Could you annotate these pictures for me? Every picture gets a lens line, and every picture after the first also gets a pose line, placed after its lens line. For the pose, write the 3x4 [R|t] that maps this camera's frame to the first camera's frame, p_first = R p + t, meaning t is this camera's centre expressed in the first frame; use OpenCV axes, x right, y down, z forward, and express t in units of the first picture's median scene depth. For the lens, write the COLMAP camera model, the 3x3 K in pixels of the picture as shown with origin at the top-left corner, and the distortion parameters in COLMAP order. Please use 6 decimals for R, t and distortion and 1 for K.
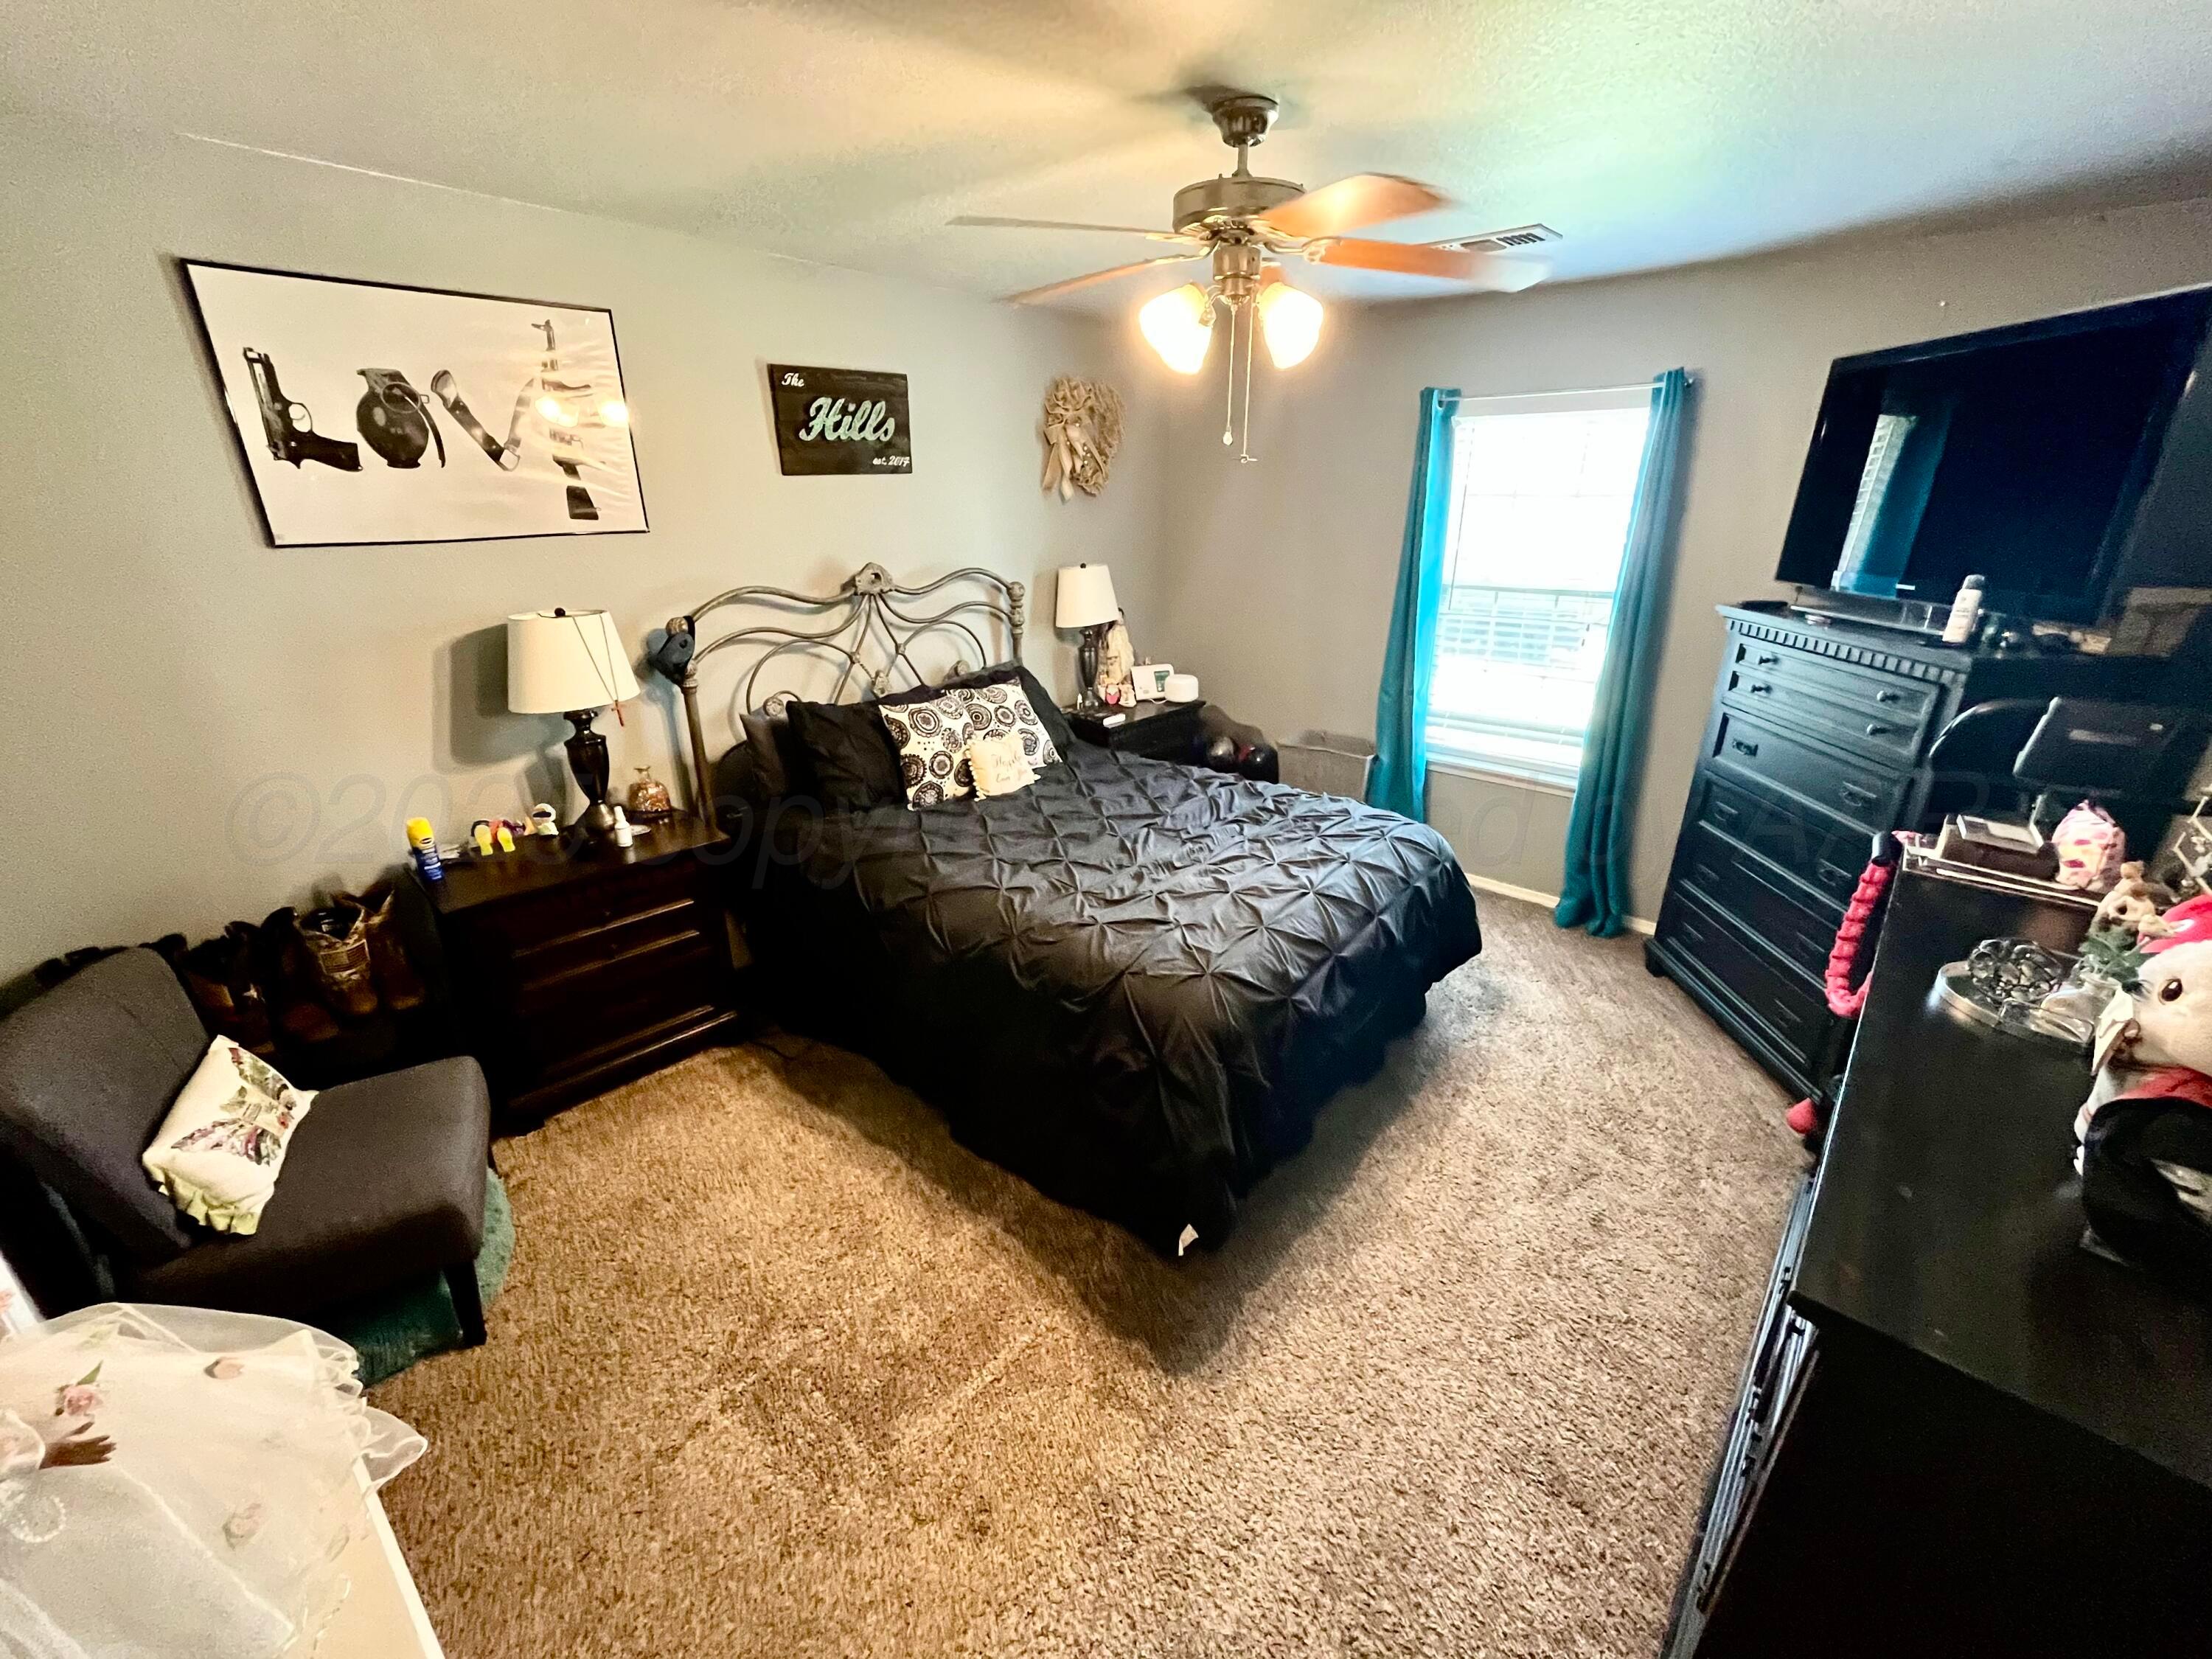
lens RADIAL K [[899.6, 0, 1106.1], [0, 899.6, 831.6], [0, 0, 1]] dist [-0.002988, 0.000299]
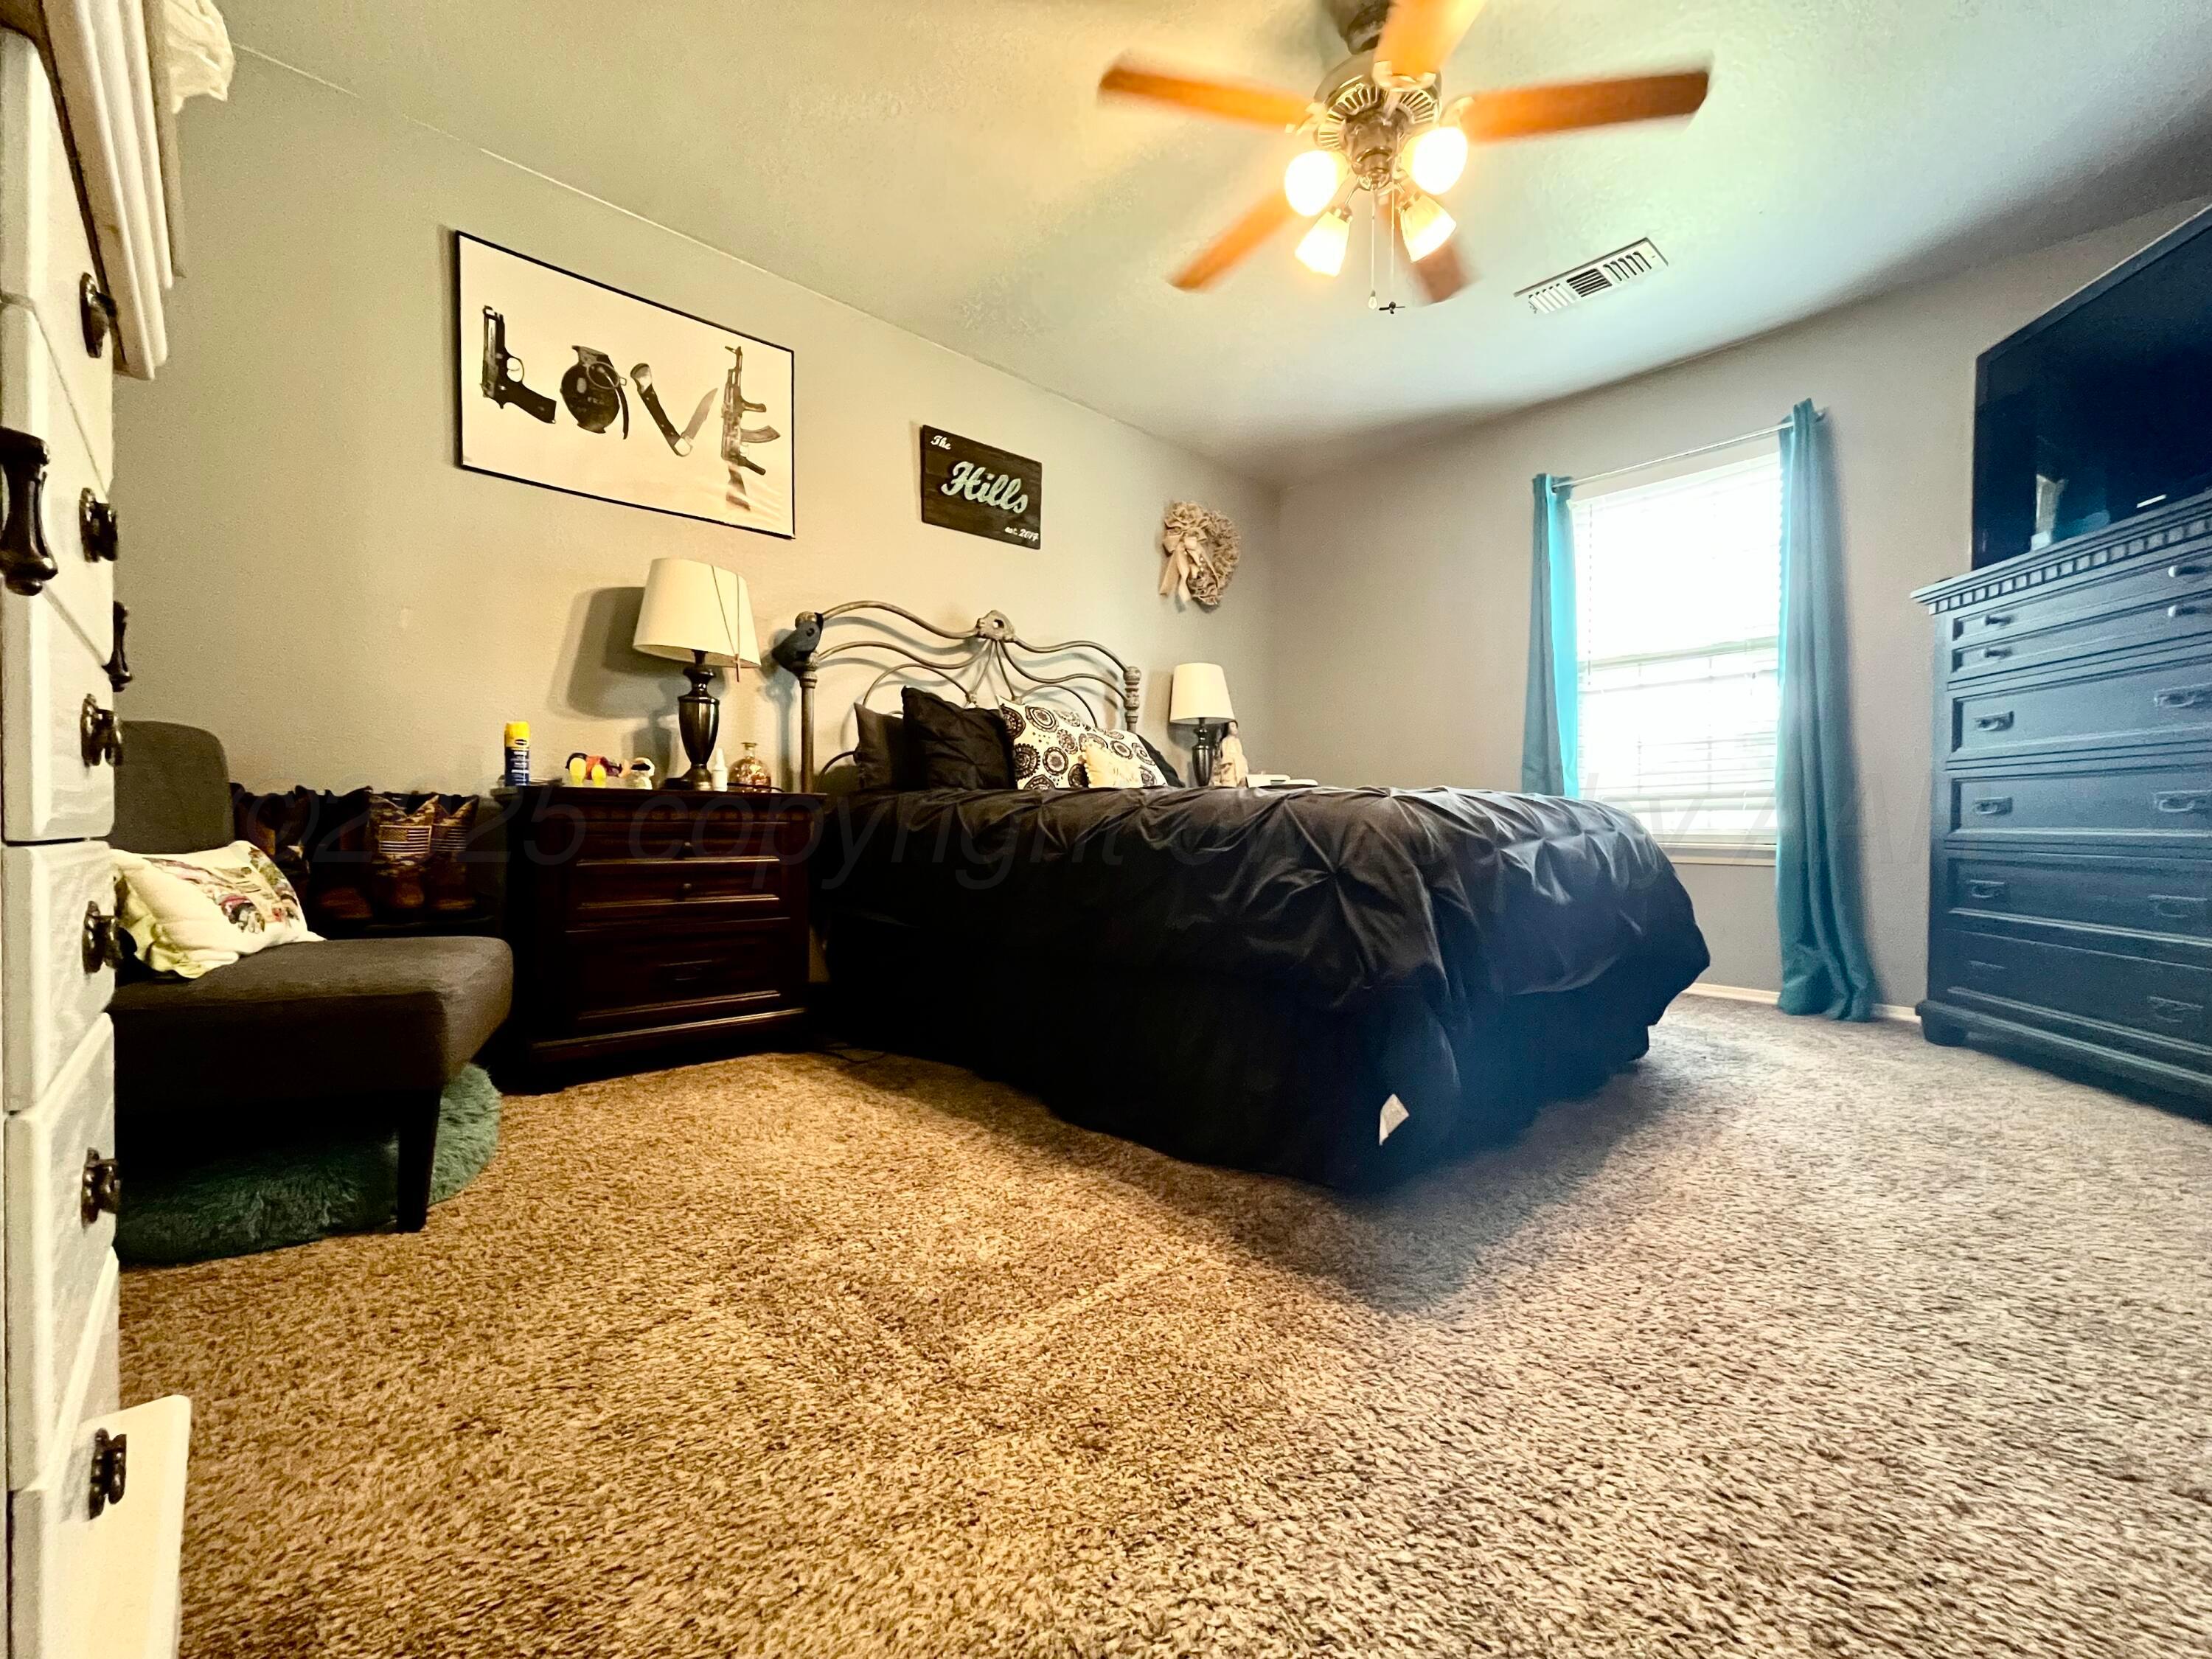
lens RADIAL K [[899.6, 0, 1105.4], [0, 899.6, 833.1], [0, 0, 1]] dist [-0.002988, 0.000299]
pose [[0.995157, 0.004758, -0.098187, -0.052829], [-0.038192, 0.939076, -0.341580, 0.411162], [0.090580, 0.343676, 0.934710, 0.210417]]
